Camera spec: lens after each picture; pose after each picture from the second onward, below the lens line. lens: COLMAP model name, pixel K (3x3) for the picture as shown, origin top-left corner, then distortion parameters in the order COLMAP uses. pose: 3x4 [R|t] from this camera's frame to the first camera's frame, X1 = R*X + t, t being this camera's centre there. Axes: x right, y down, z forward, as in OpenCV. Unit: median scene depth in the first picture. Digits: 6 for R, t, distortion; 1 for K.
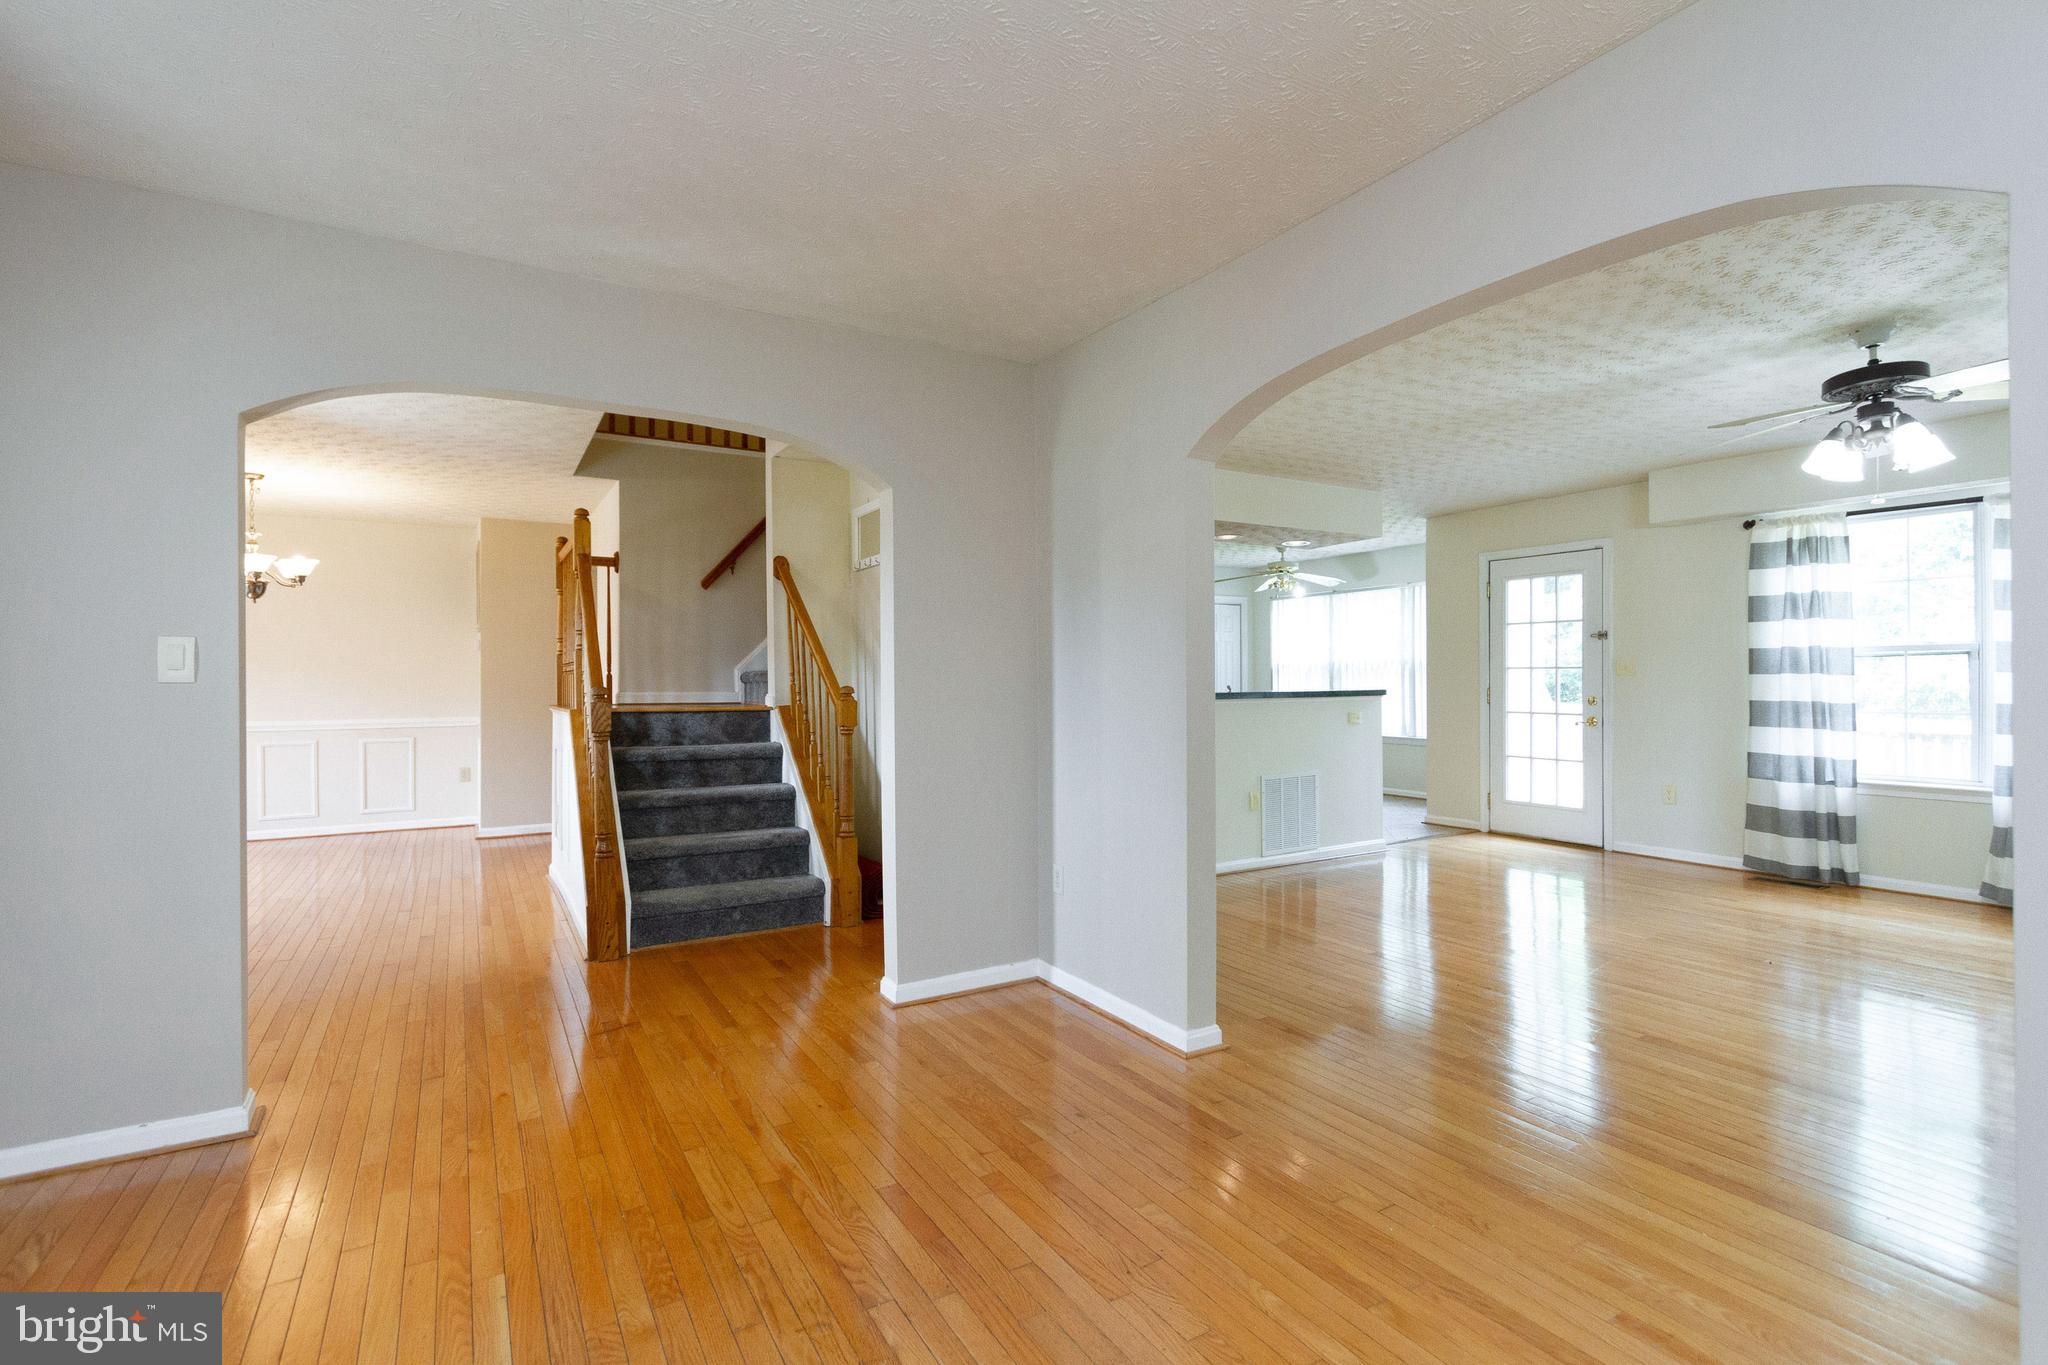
lens RADIAL K [[939.0, 0, 1032.9], [0, 939.0, 680.3], [0, 0, 1]] dist [0.011494, -0.000206]
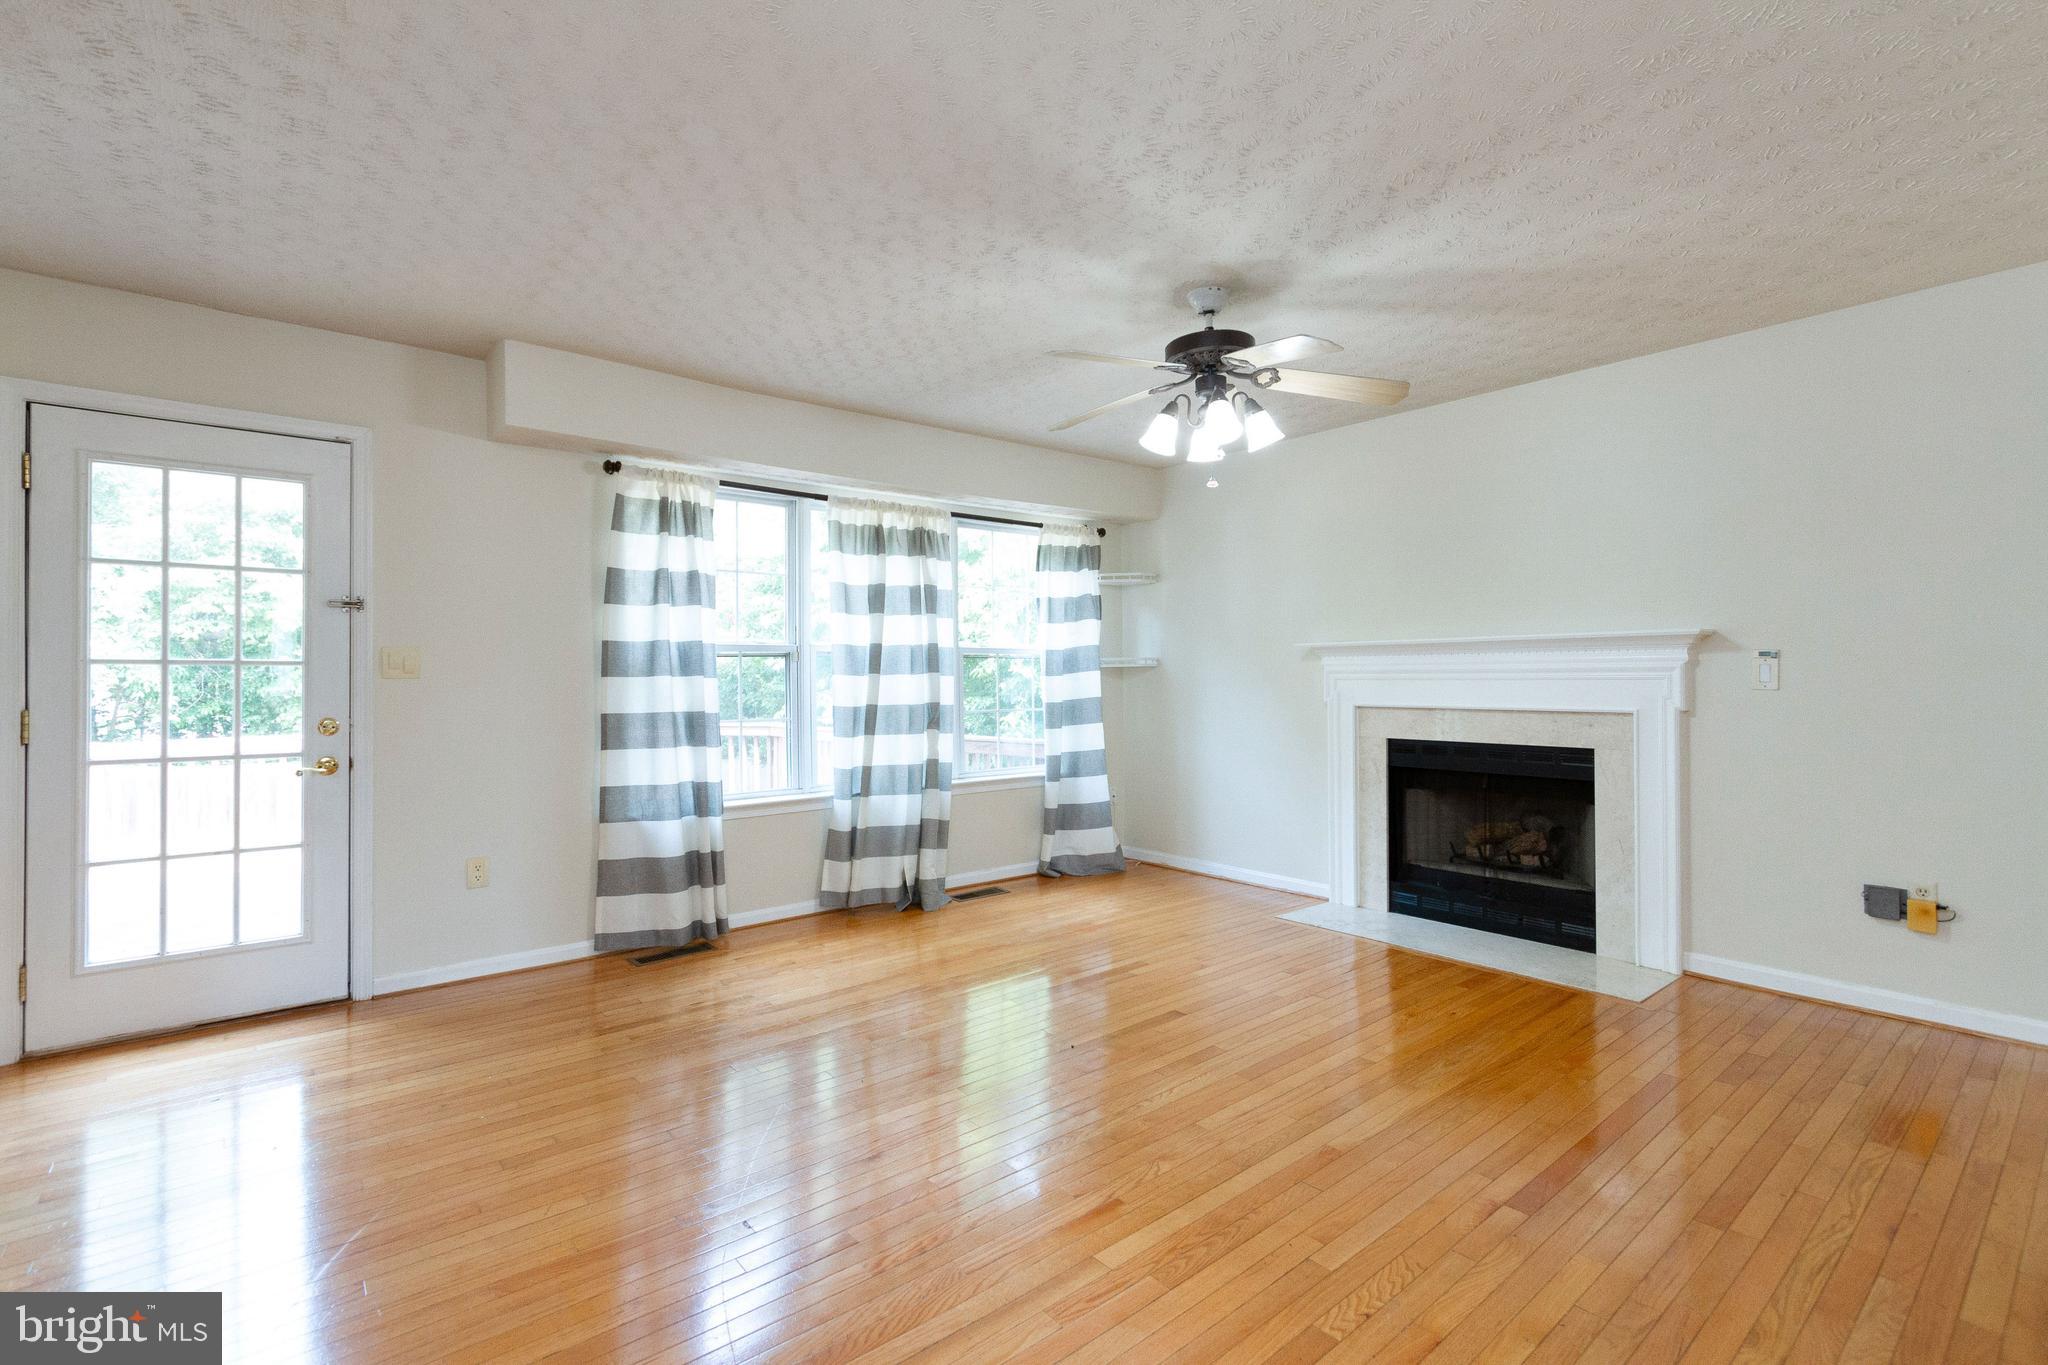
lens RADIAL K [[939.0, 0, 1026.4], [0, 939.0, 669.3], [0, 0, 1]] dist [0.011494, -0.000206]
pose [[-0.143295, 0.016166, 0.989548, 0.013202], [0.009642, 0.999842, -0.014938, 0.001667], [-0.989633, 0.007401, -0.143429, 0.801288]]
